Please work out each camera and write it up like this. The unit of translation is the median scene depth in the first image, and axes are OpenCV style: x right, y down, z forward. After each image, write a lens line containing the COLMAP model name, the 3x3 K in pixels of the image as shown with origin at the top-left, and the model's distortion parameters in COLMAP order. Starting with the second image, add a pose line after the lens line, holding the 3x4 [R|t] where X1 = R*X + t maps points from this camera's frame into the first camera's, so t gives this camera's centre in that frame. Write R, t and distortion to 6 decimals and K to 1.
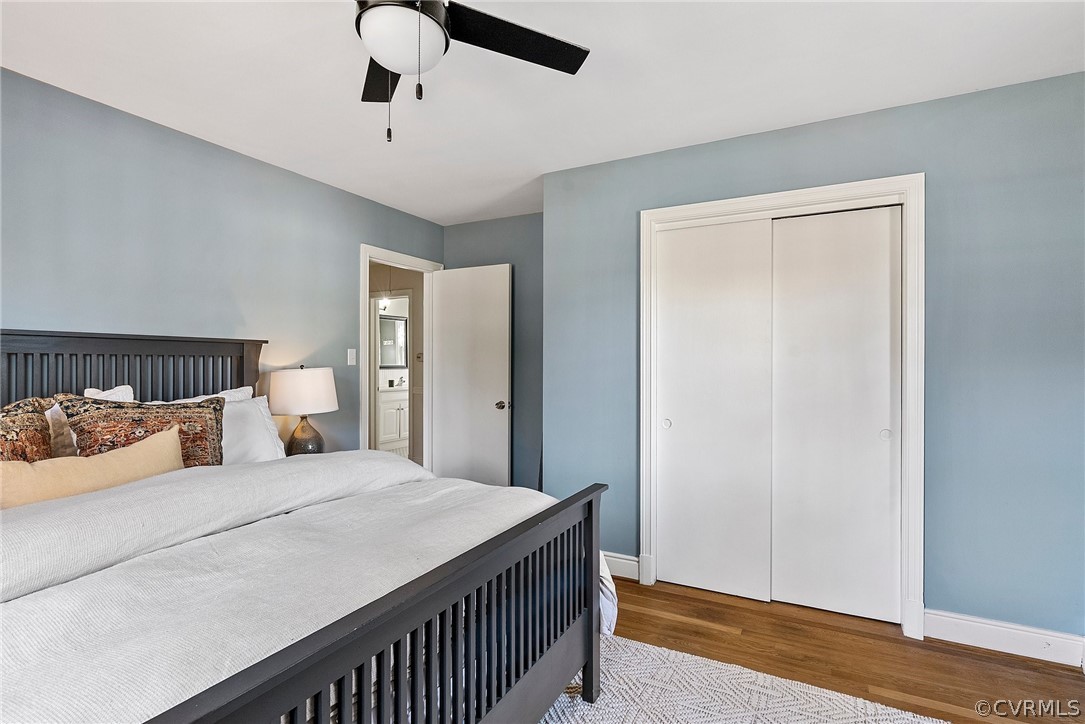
lens RADIAL K [[527.9, 0, 551.7], [0, 527.9, 360.6], [0, 0, 1]] dist [-0.006202, -0.000140]
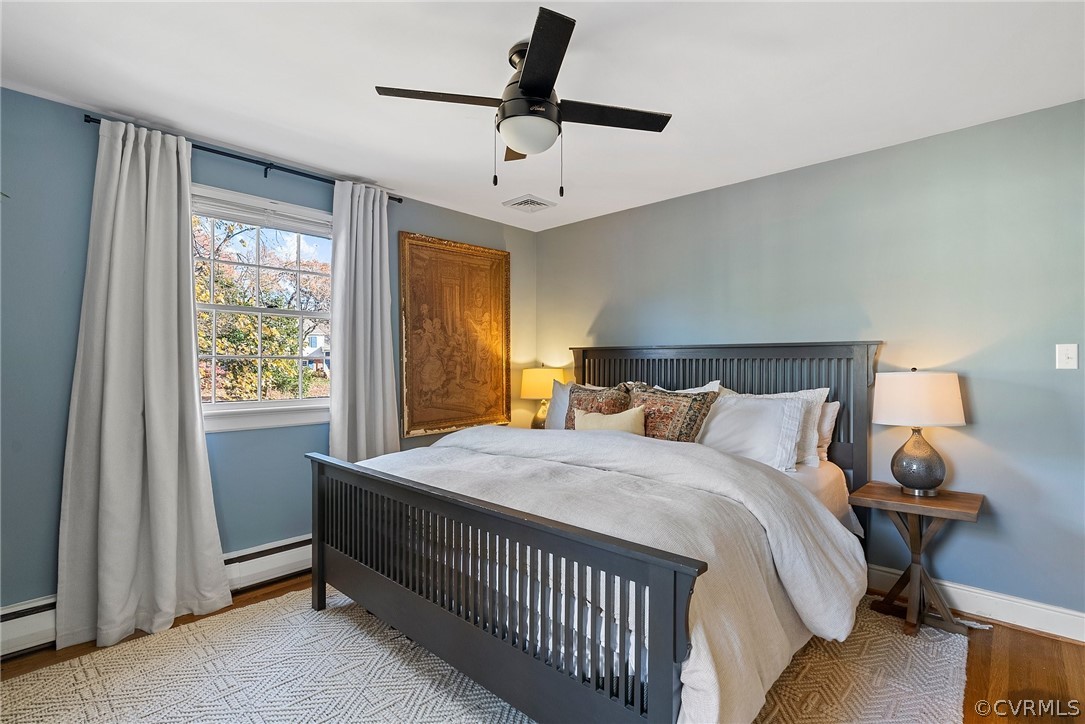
lens RADIAL K [[527.9, 0, 551.5], [0, 527.9, 363.1], [0, 0, 1]] dist [-0.006202, -0.000140]
pose [[-0.265363, -0.002503, -0.964145, 0.581114], [0.000921, 0.999996, -0.002849, 0.003603], [0.964148, -0.001644, -0.265359, 0.797962]]
